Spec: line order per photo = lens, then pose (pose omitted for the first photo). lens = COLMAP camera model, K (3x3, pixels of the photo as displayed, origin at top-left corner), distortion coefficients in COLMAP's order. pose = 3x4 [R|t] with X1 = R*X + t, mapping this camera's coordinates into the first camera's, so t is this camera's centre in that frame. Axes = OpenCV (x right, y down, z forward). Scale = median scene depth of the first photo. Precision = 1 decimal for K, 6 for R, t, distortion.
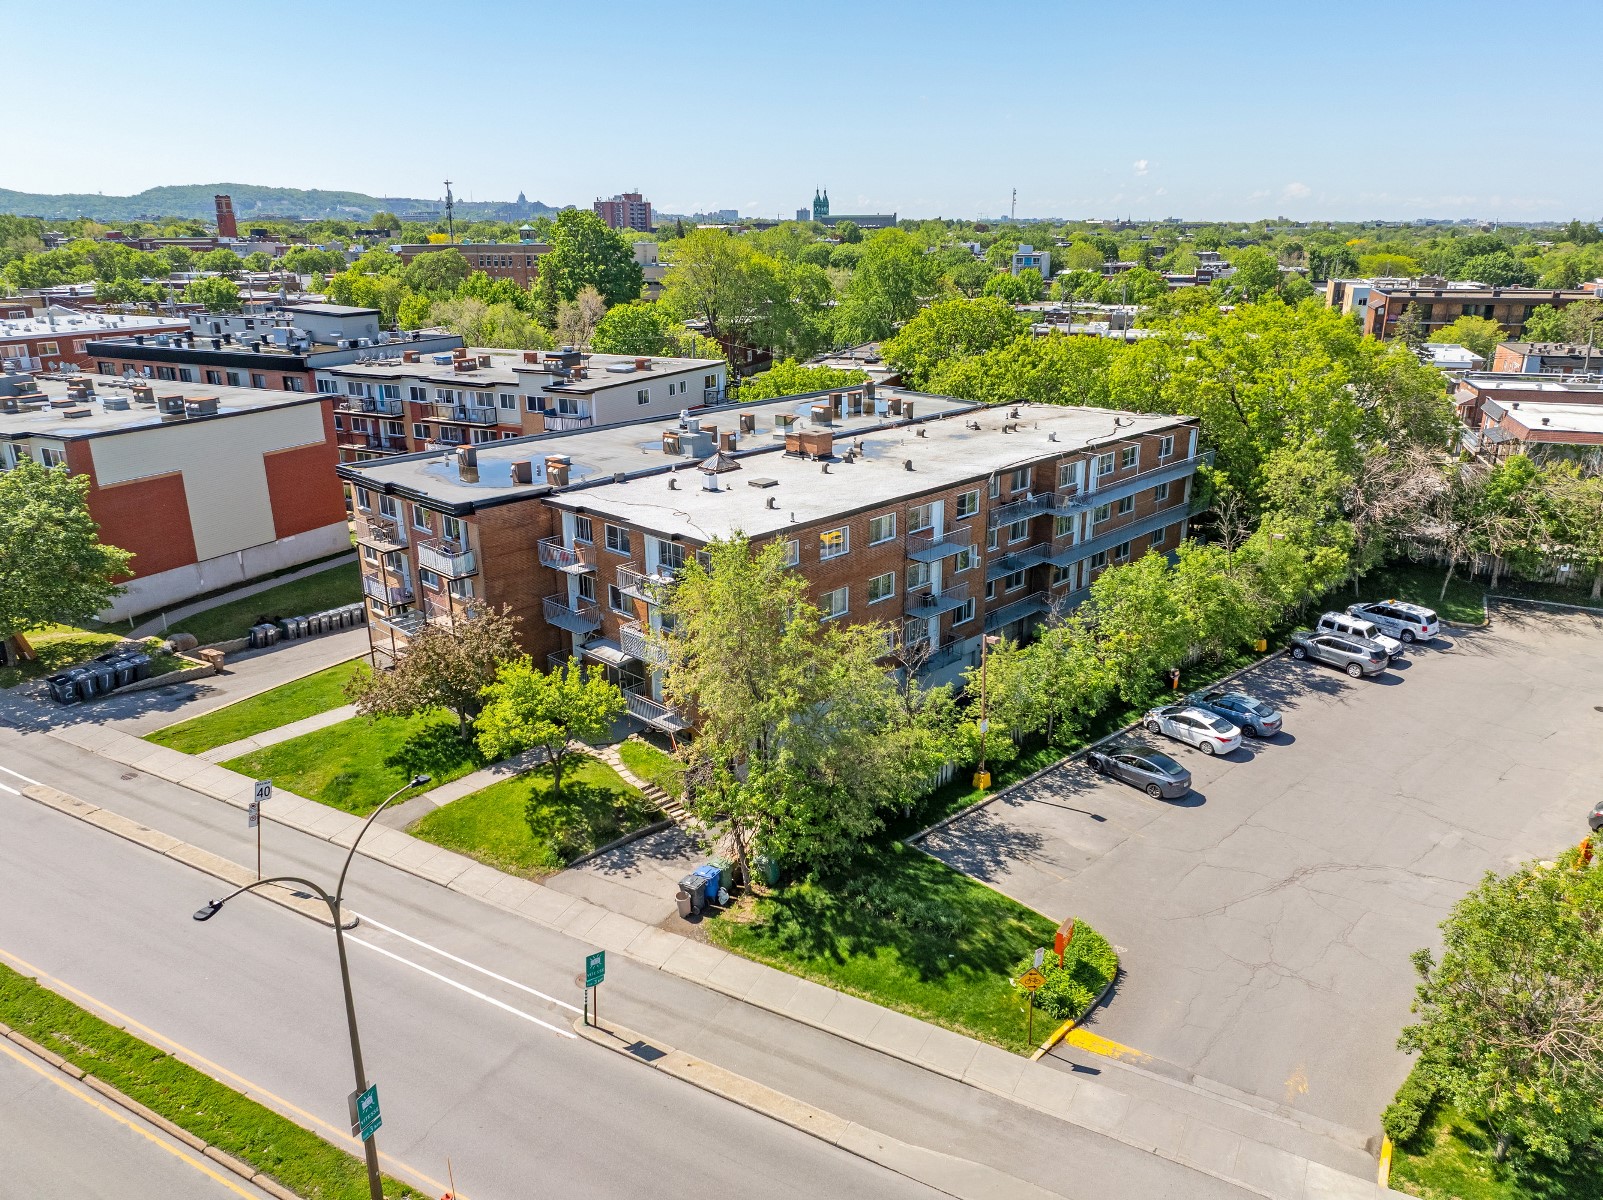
lens RADIAL K [[1104.1, 0, 801.5], [0, 1104.1, 600.0], [0, 0, 1]] dist [-0.028180, 0.038485]
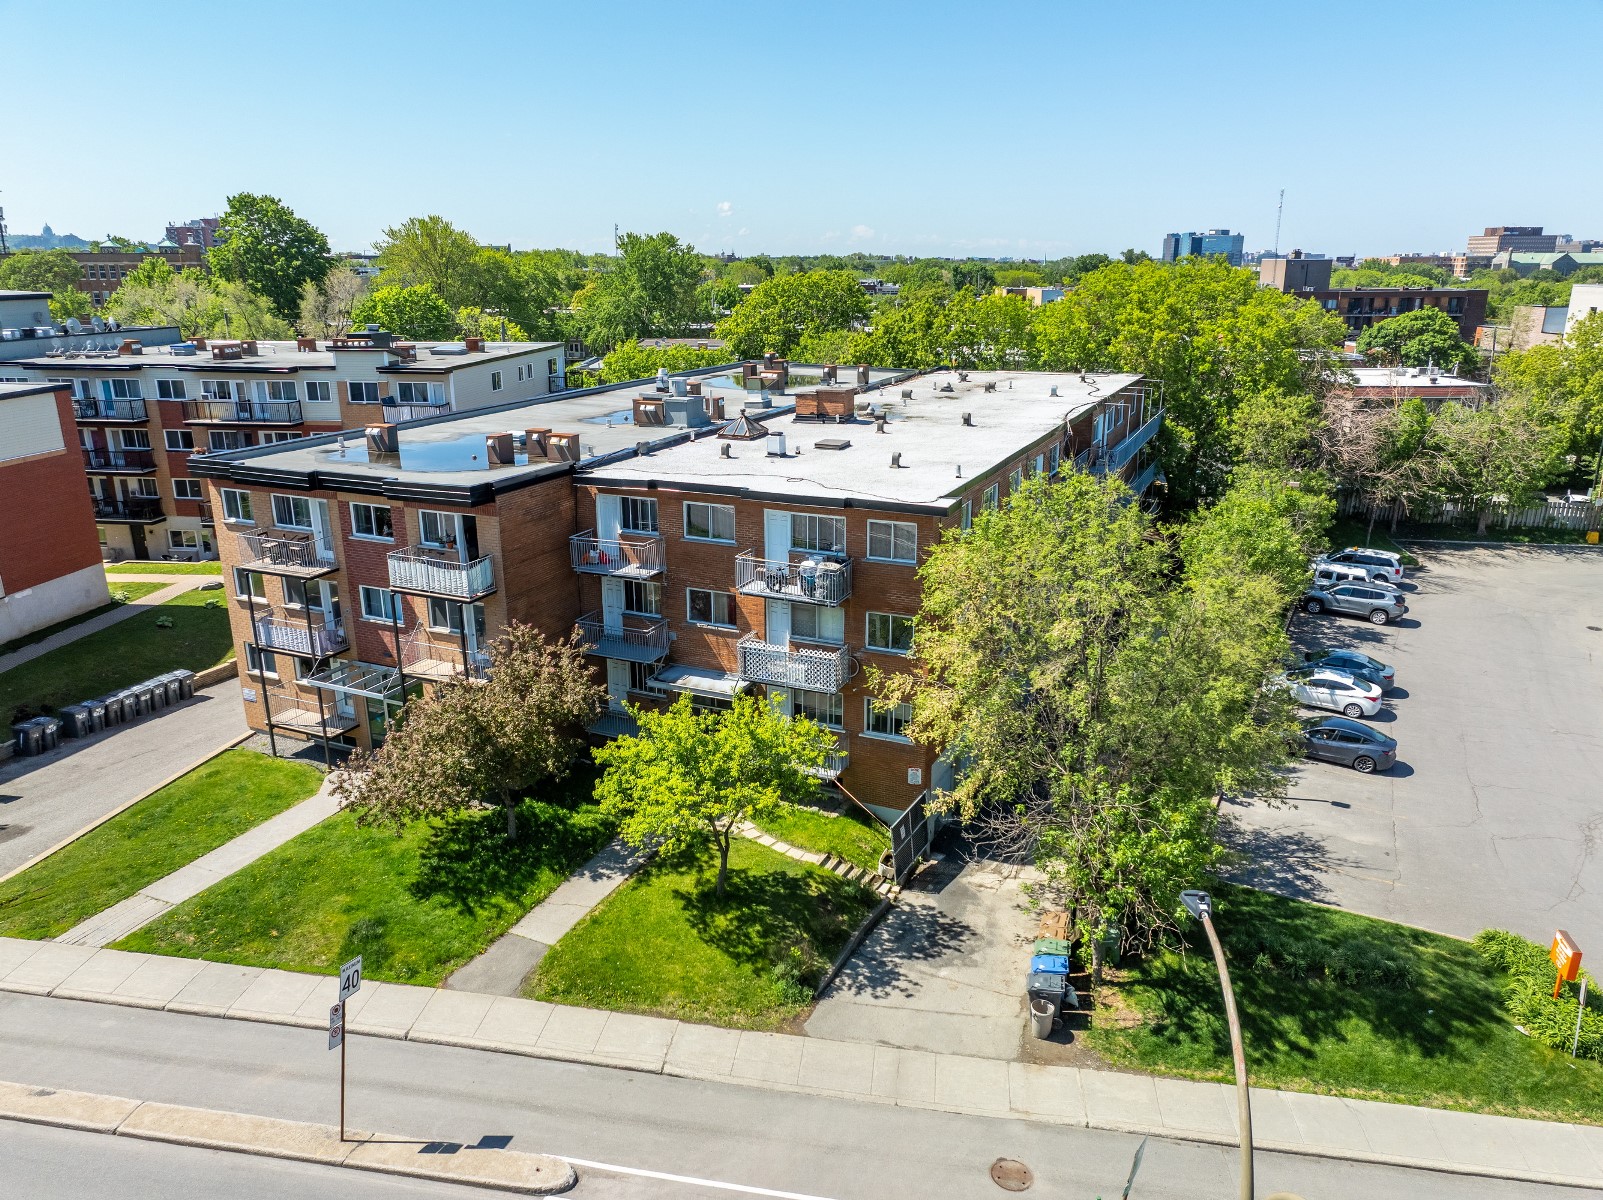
lens RADIAL K [[1104.1, 0, 801.5], [0, 1104.1, 600.0], [0, 0, 1]] dist [-0.028180, 0.038485]
pose [[0.943901, -0.095348, 0.316164, -0.283172], [0.104206, 0.994493, -0.011186, 0.007627], [-0.313356, 0.043505, 0.948639, 0.254964]]
